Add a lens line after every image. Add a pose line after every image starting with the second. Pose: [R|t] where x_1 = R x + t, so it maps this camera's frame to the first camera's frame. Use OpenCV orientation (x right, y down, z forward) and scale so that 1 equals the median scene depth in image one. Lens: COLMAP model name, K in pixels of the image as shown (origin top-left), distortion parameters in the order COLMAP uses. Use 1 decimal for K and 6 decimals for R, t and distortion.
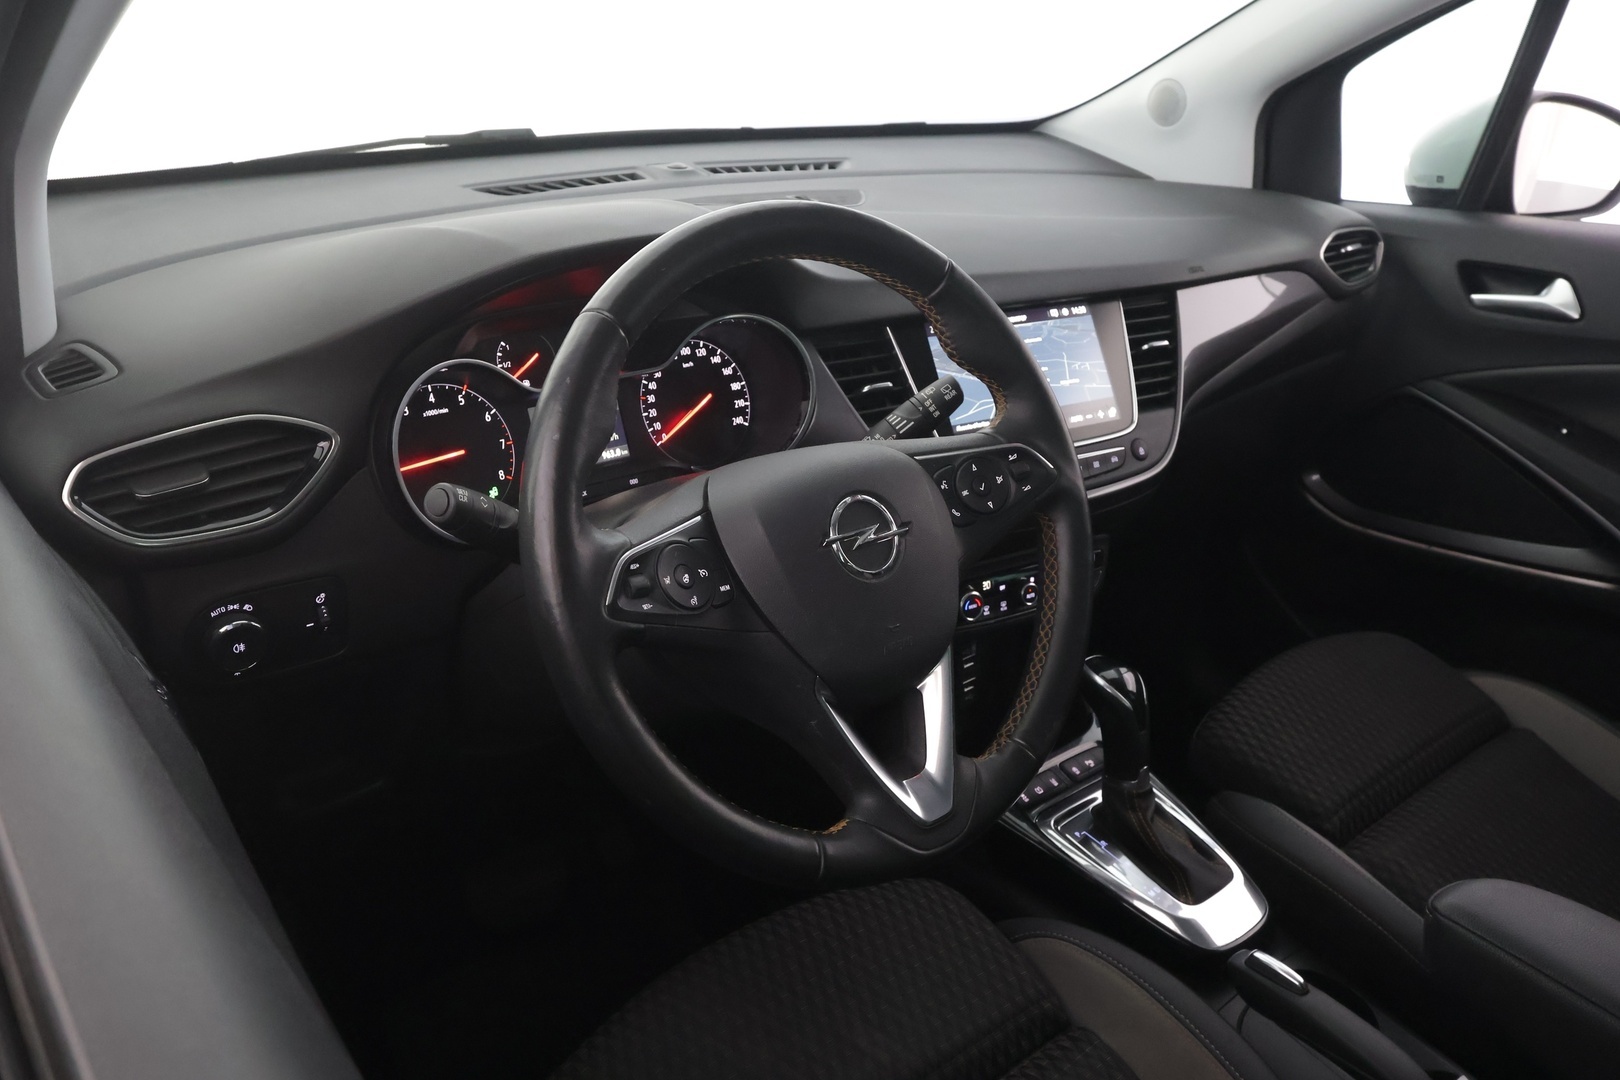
lens RADIAL K [[1271.5, 0, 801.3], [0, 1271.5, 549.0], [0, 0, 1]] dist [-0.000933, 0.010367]
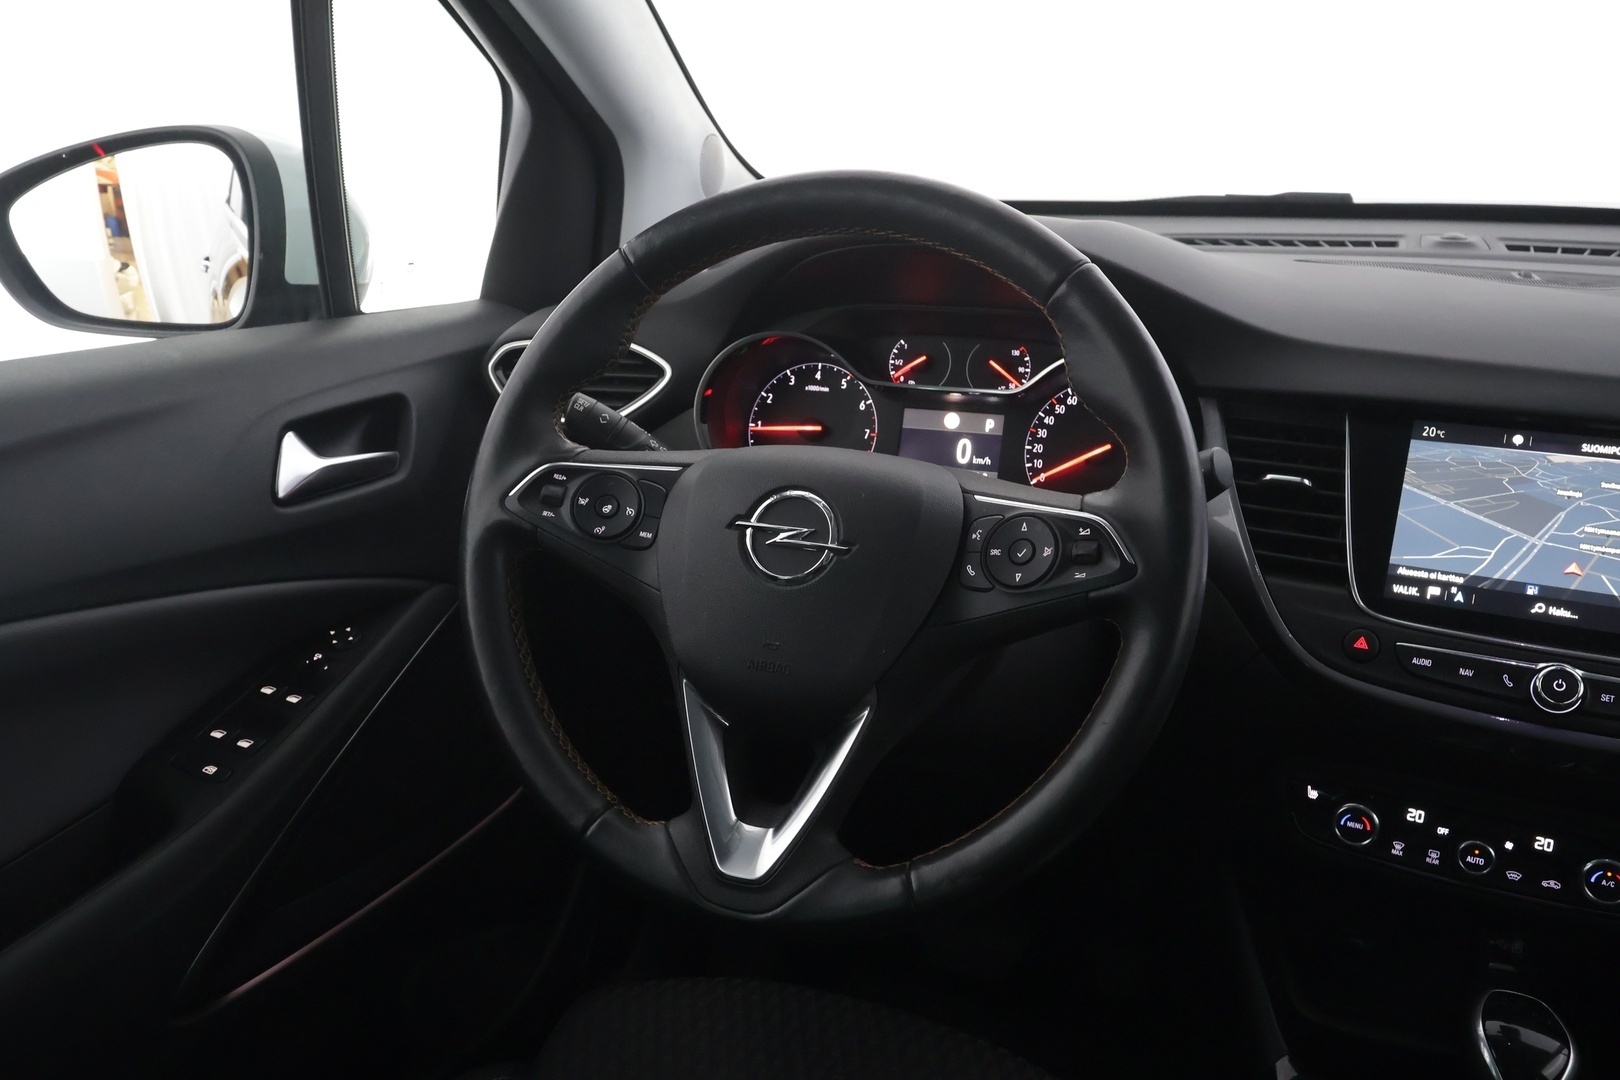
lens RADIAL K [[1271.5, 0, 811.7], [0, 1271.5, 547.0], [0, 0, 1]] dist [-0.000933, 0.010367]
pose [[0.518375, 0.248853, -0.818144, 0.406414], [-0.336755, 0.938821, 0.072192, -0.037665], [0.786056, 0.238091, 0.570464, 0.269197]]
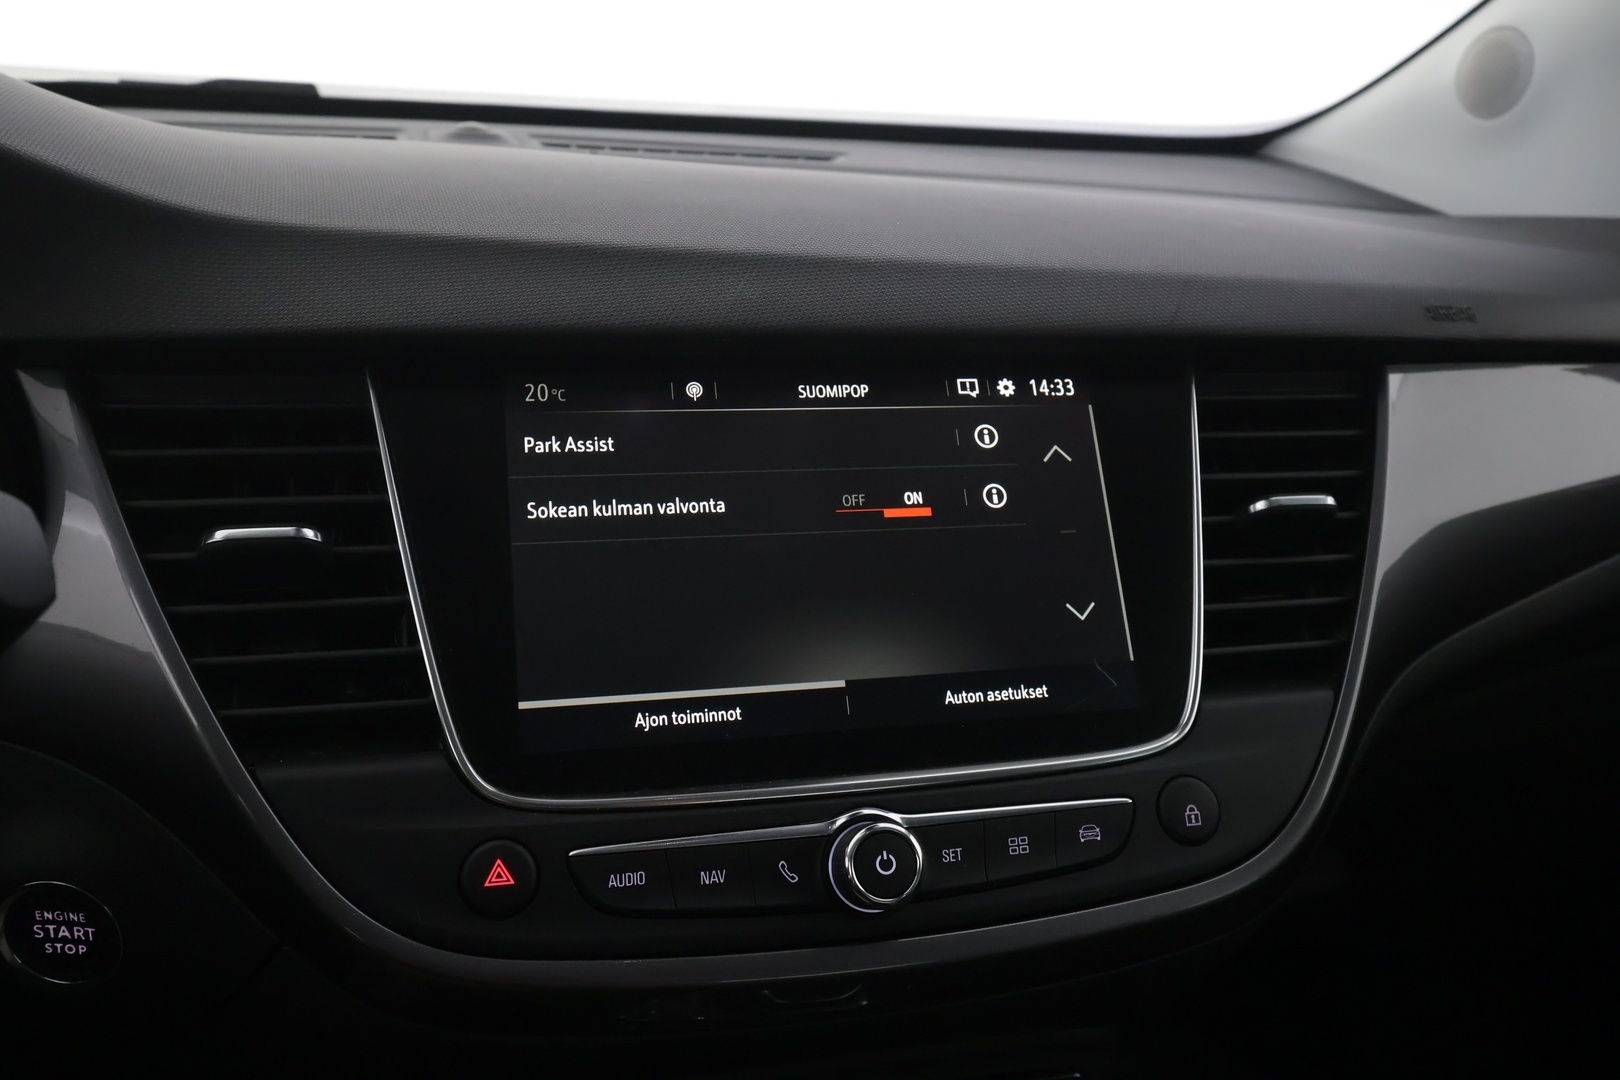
lens RADIAL K [[1271.5, 0, 804.9], [0, 1271.5, 539.0], [0, 0, 1]] dist [-0.000933, 0.010367]
pose [[0.955713, 0.091607, -0.279681, 0.214565], [-0.128441, 0.984872, -0.116317, -0.080319], [0.264795, 0.147088, 0.953021, 0.544368]]
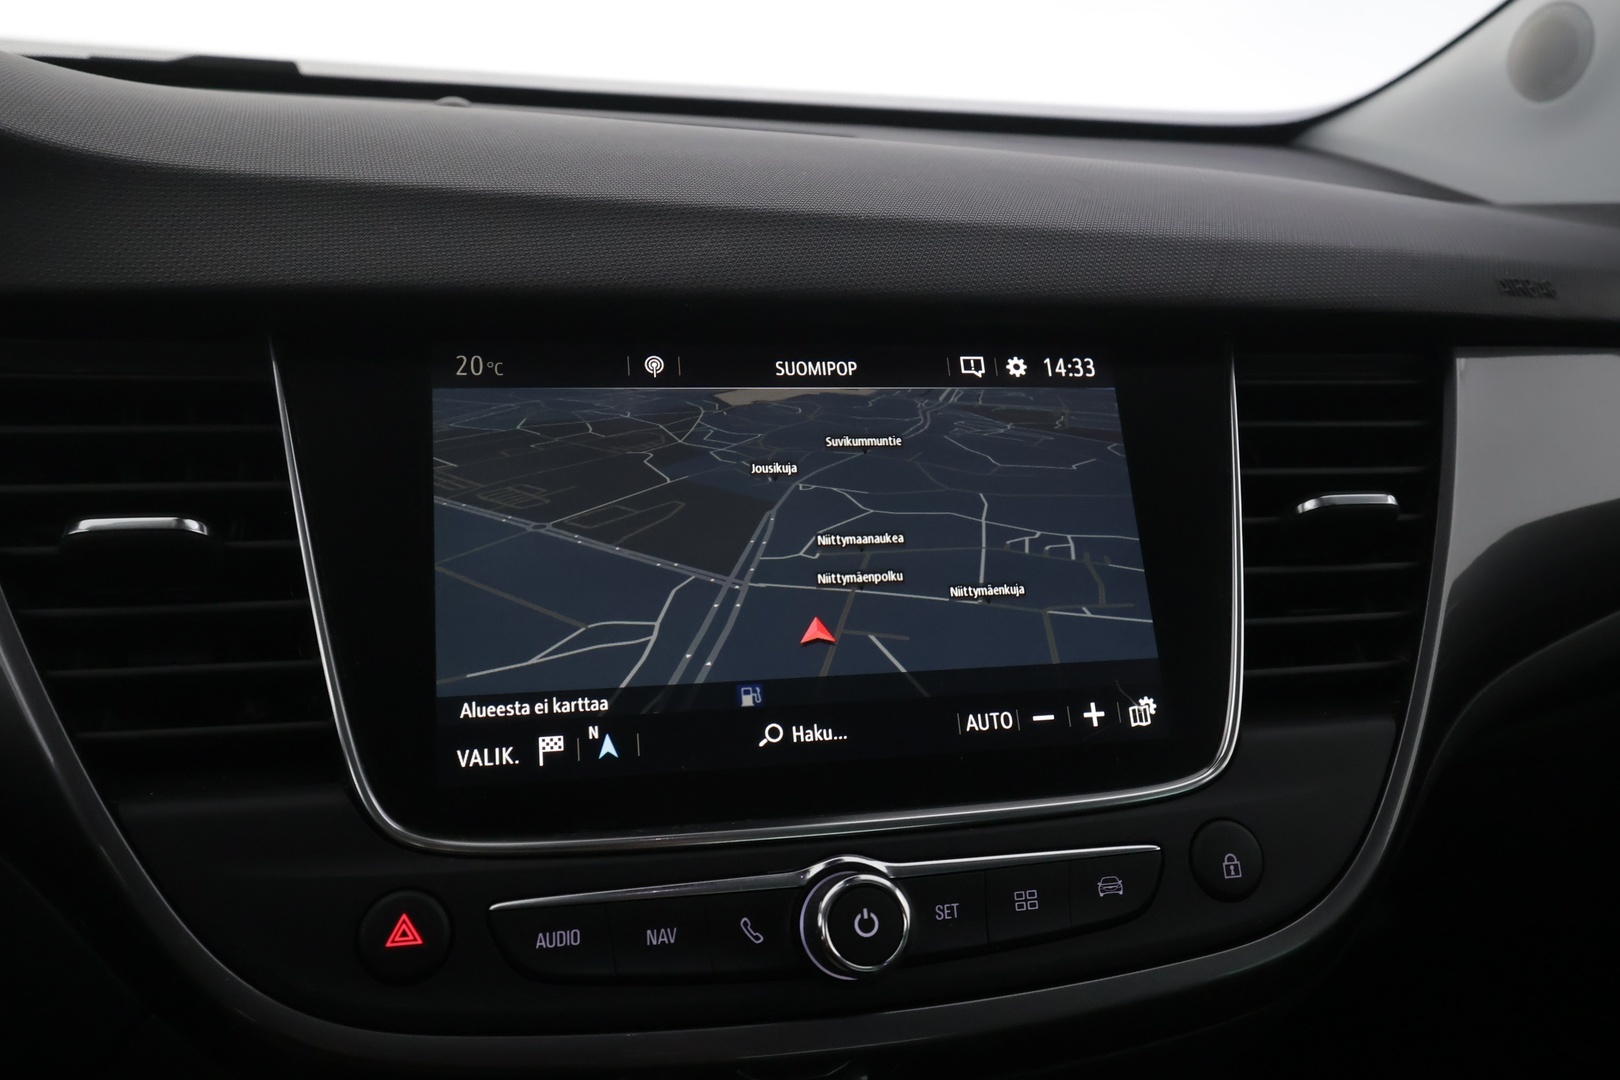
lens RADIAL K [[1271.5, 0, 807.3], [0, 1271.5, 537.0], [0, 0, 1]] dist [-0.000933, 0.010367]
pose [[0.950627, 0.096628, -0.294909, 0.212233], [-0.138307, 0.982612, -0.123870, -0.083903], [0.277812, 0.158543, 0.947462, 0.583604]]
